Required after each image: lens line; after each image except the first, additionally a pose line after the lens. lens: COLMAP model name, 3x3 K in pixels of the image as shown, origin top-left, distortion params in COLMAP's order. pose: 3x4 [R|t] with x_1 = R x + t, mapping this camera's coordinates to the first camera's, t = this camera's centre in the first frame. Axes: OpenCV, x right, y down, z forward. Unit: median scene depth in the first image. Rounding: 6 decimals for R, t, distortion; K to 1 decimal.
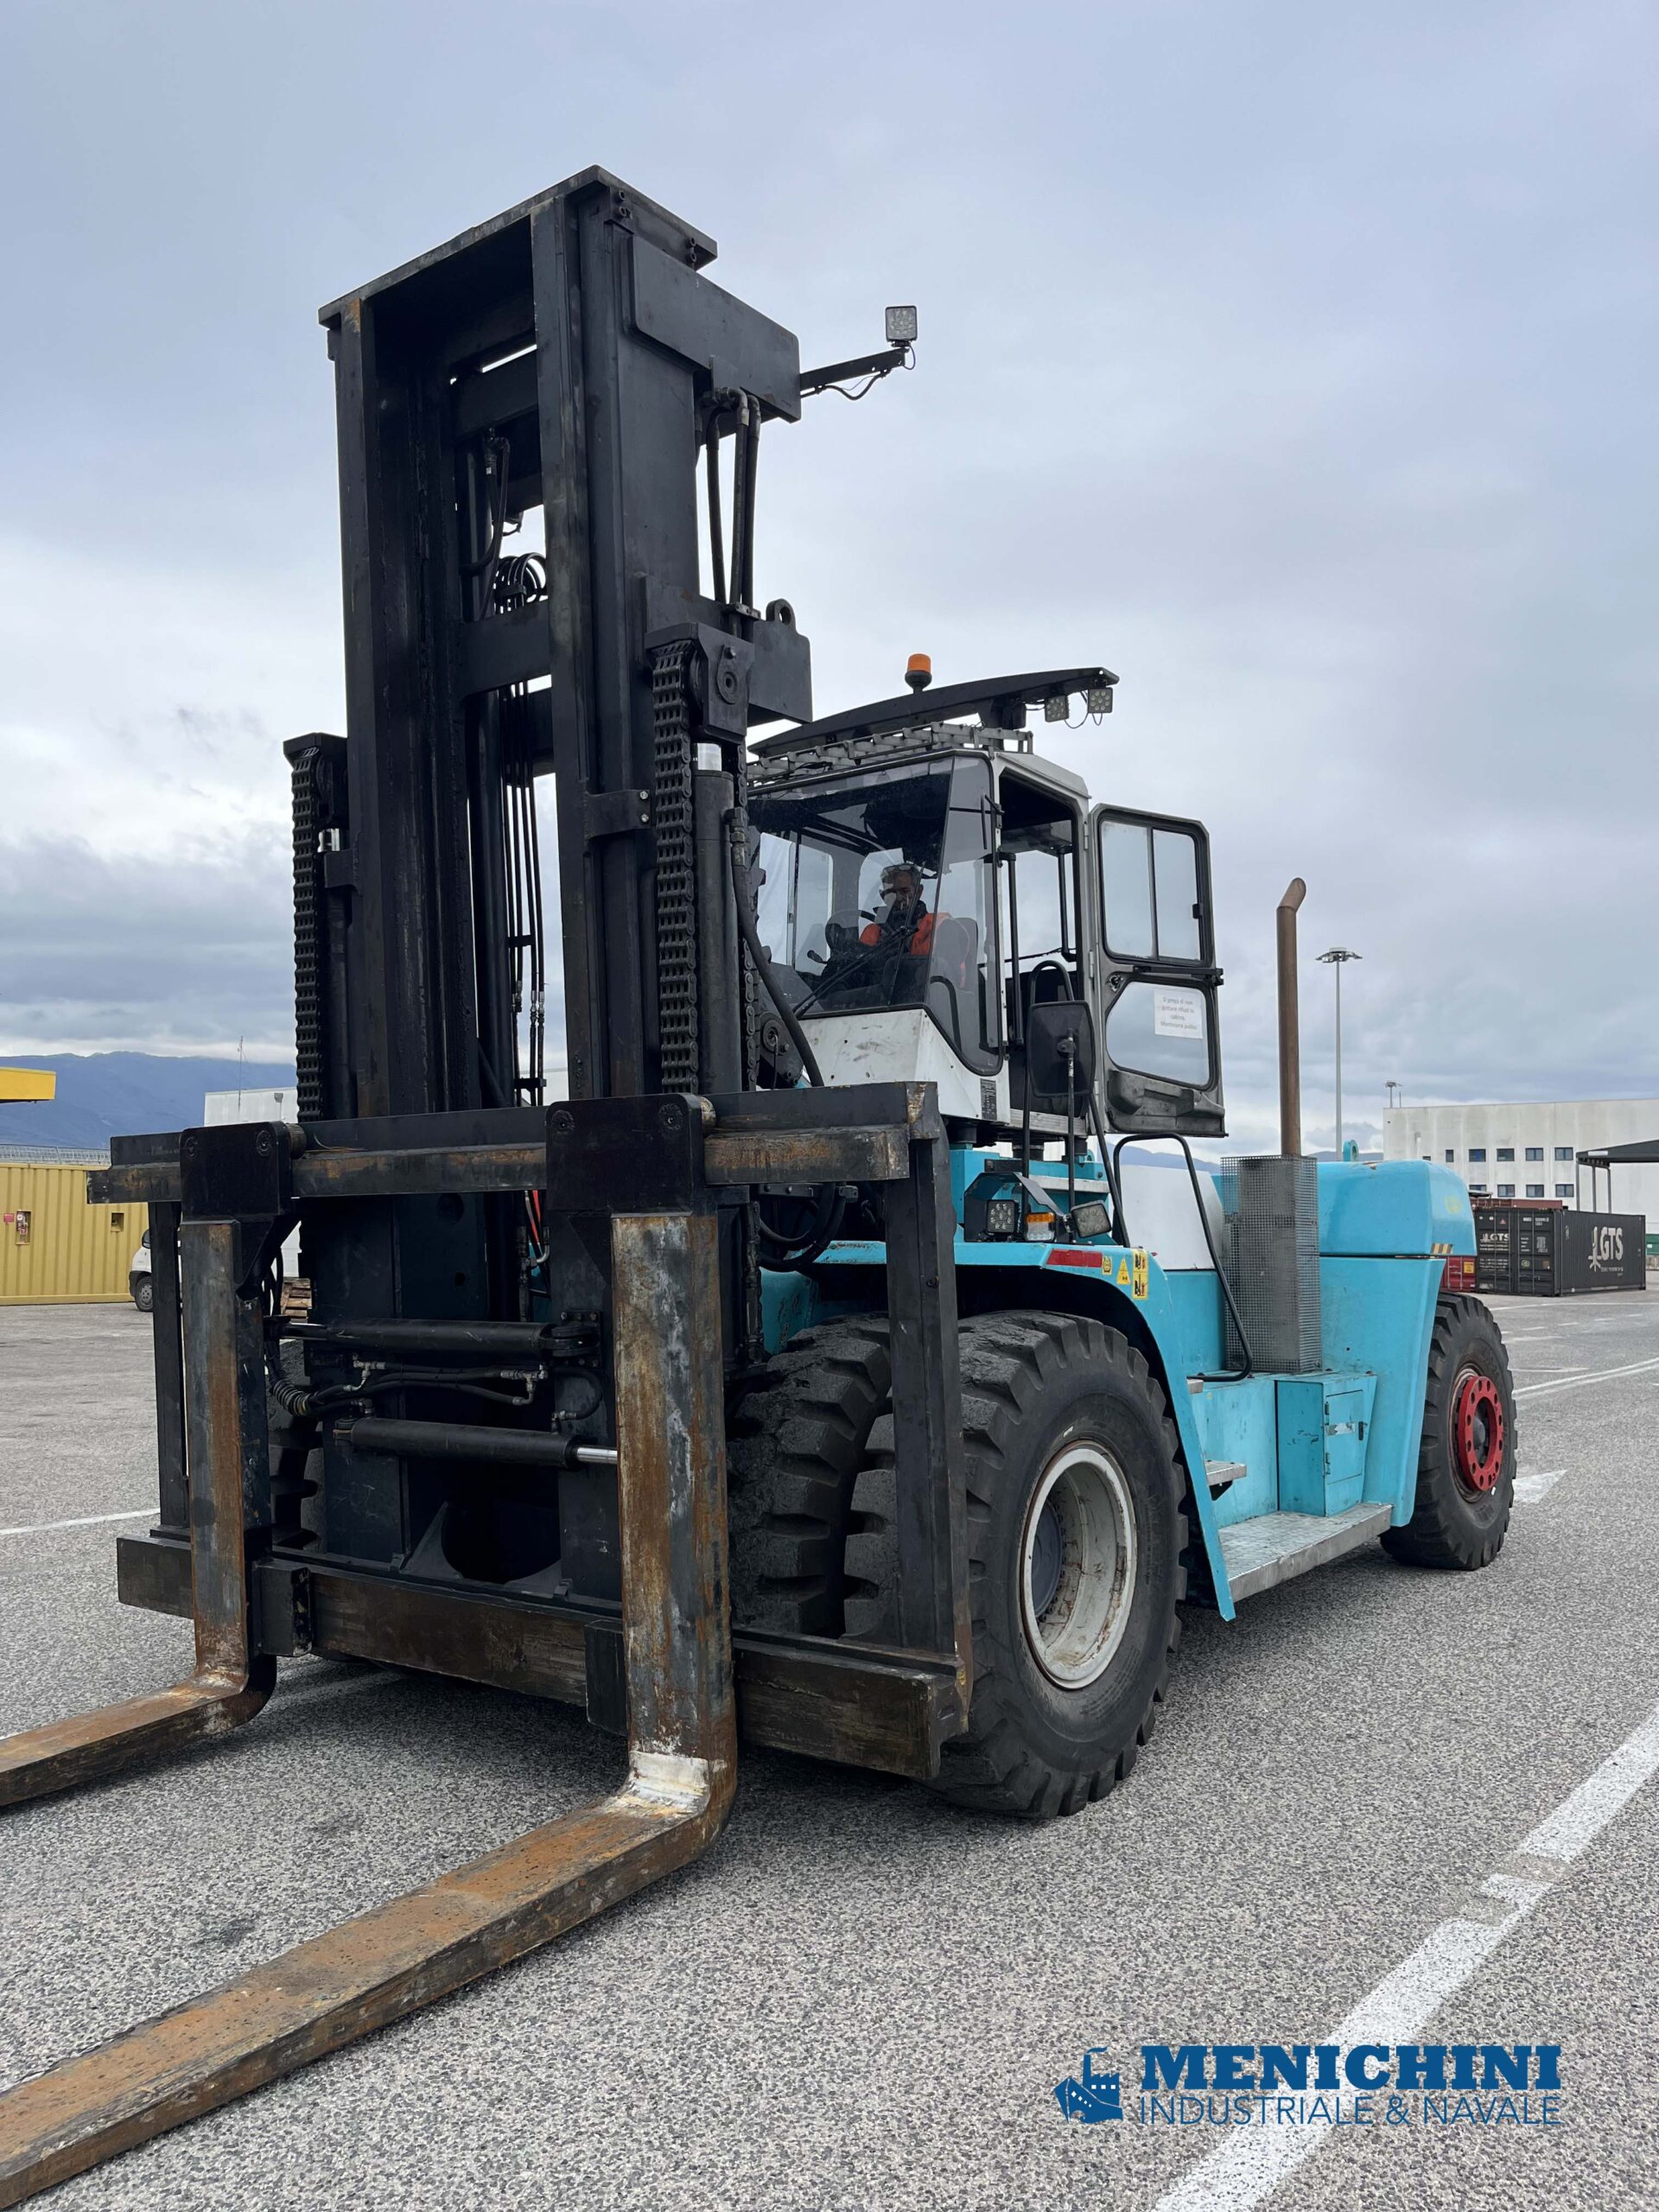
lens RADIAL K [[1691.4, 0, 817.4], [0, 1691.4, 1106.3], [0, 0, 1]] dist [0.059599, -0.110178]
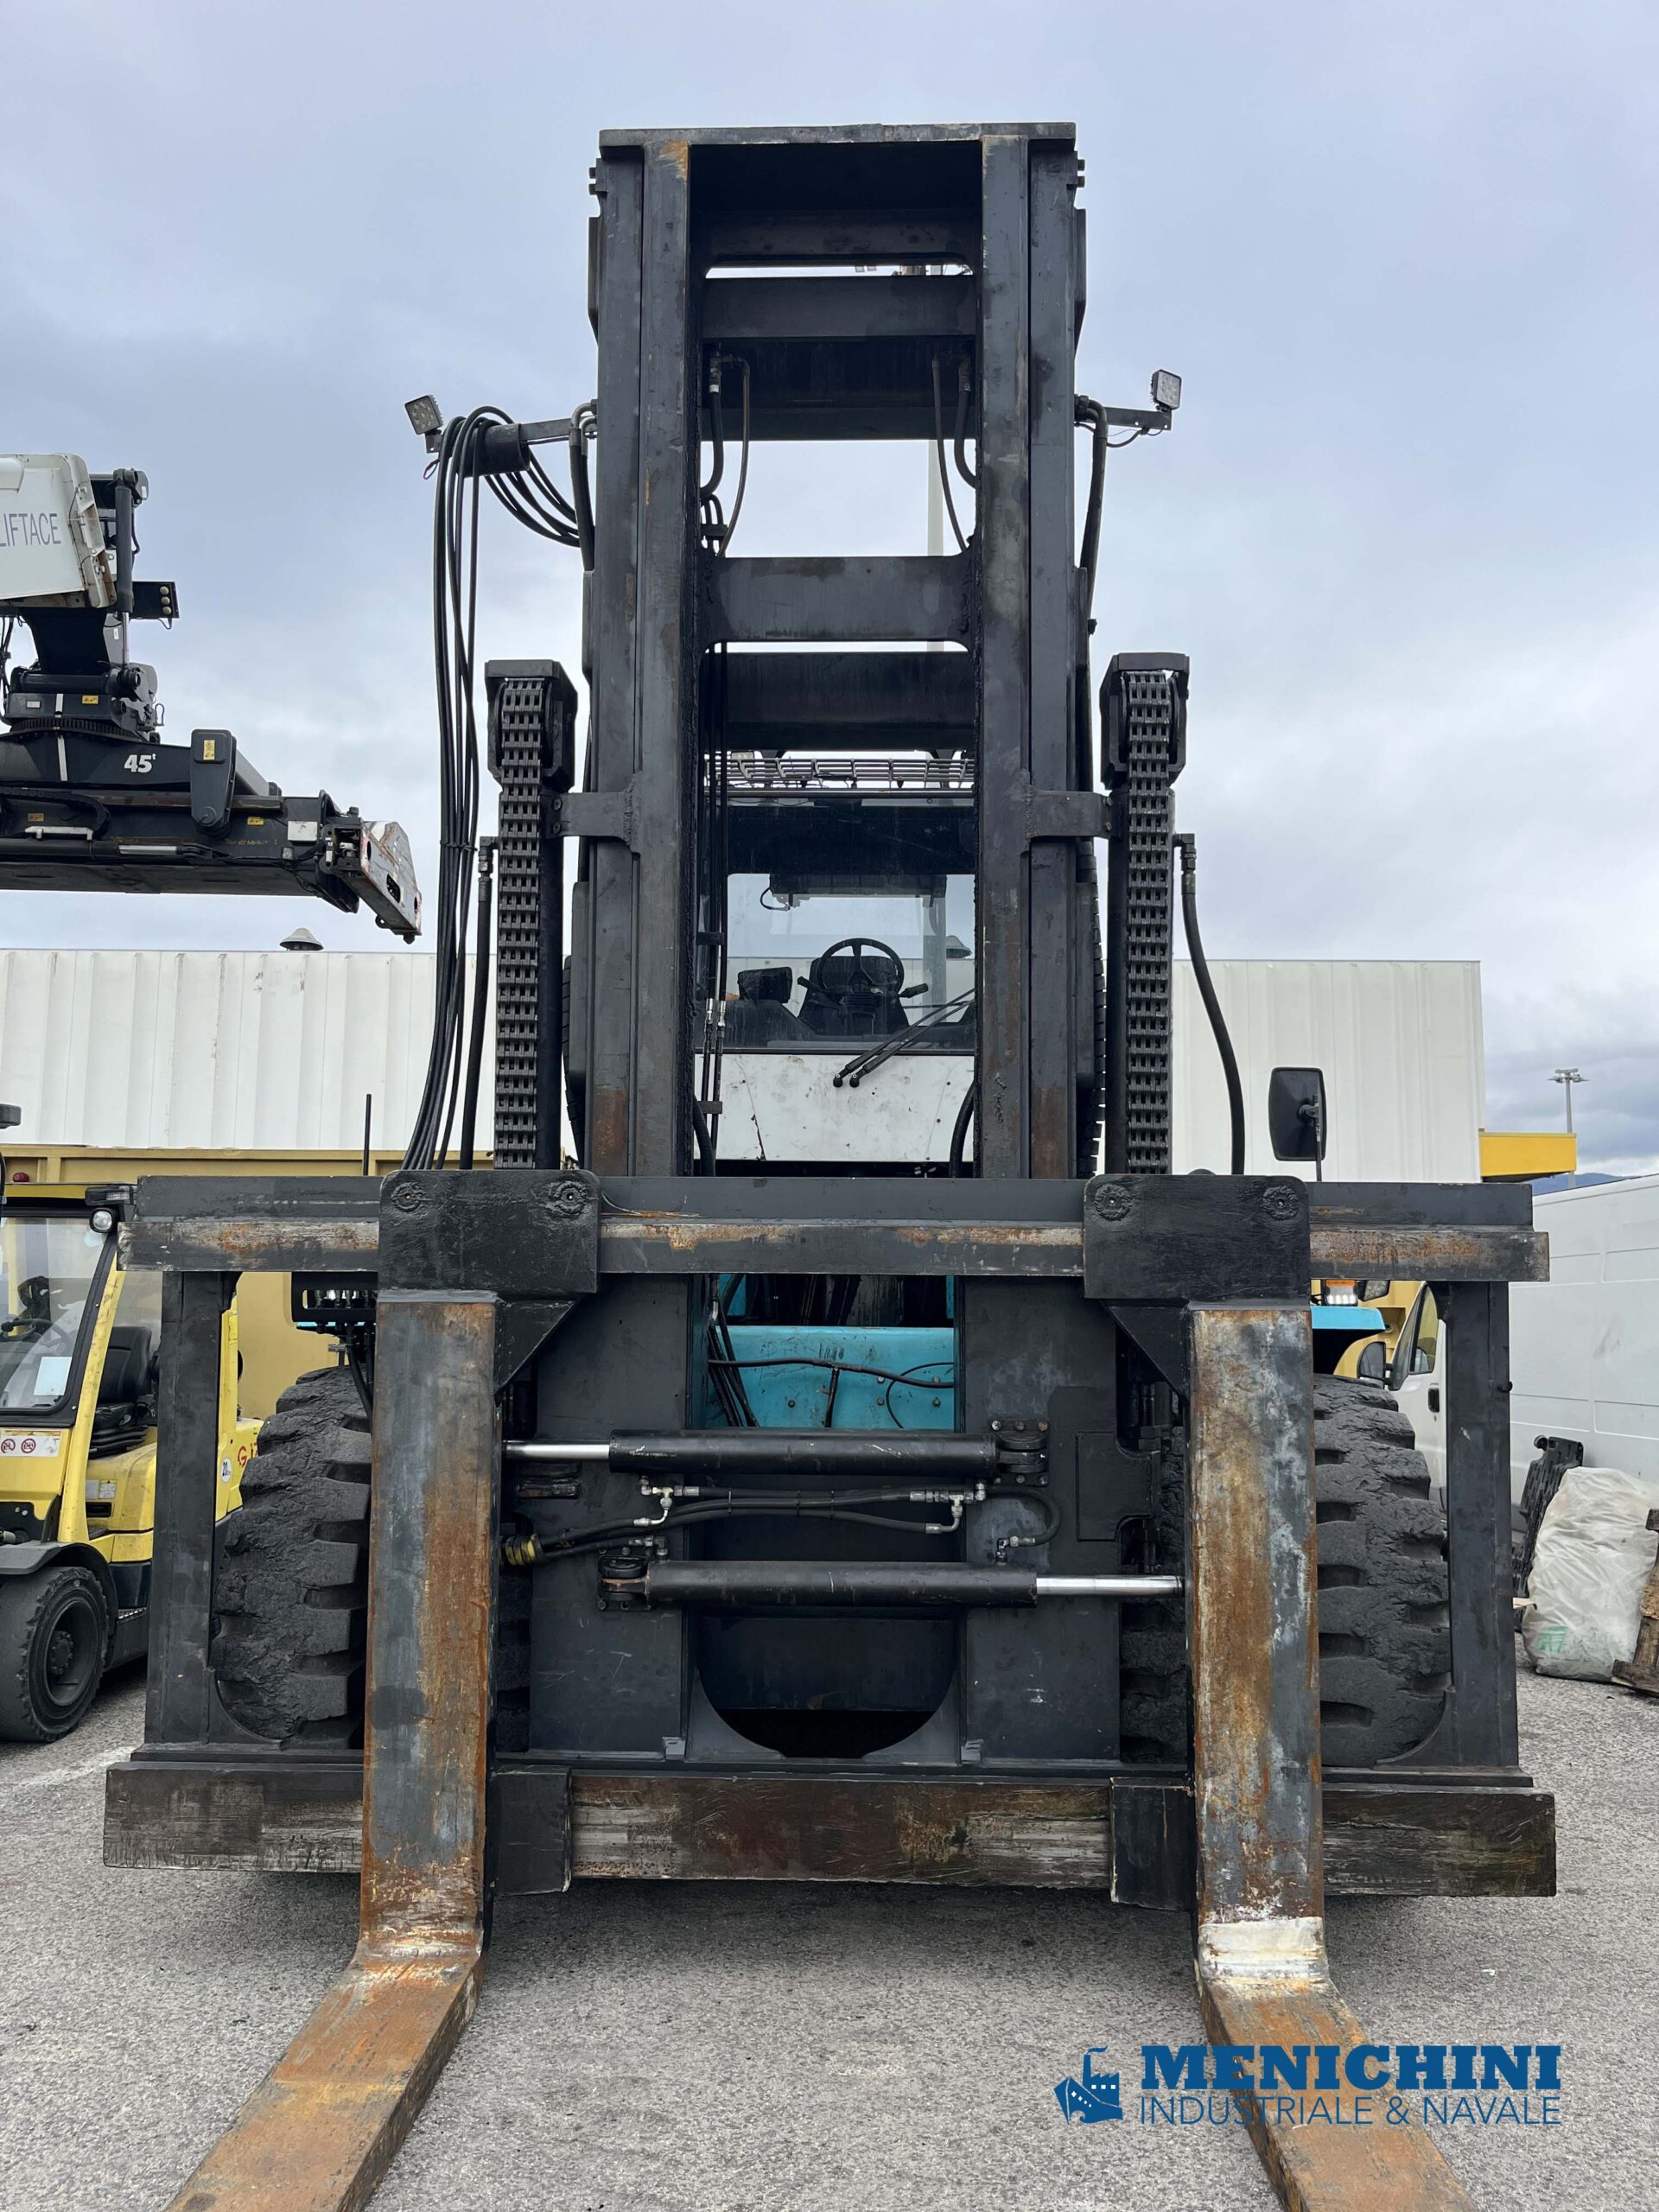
lens RADIAL K [[1814.3, 0, 829.5], [0, 1814.3, 1106.0], [0, 0, 1]] dist [0.033516, 0.005195]
pose [[0.820286, 0.101014, 0.562963, -0.841762], [-0.058828, 0.993961, -0.092631, 0.059575], [-0.568920, 0.042866, 0.821275, 0.321336]]
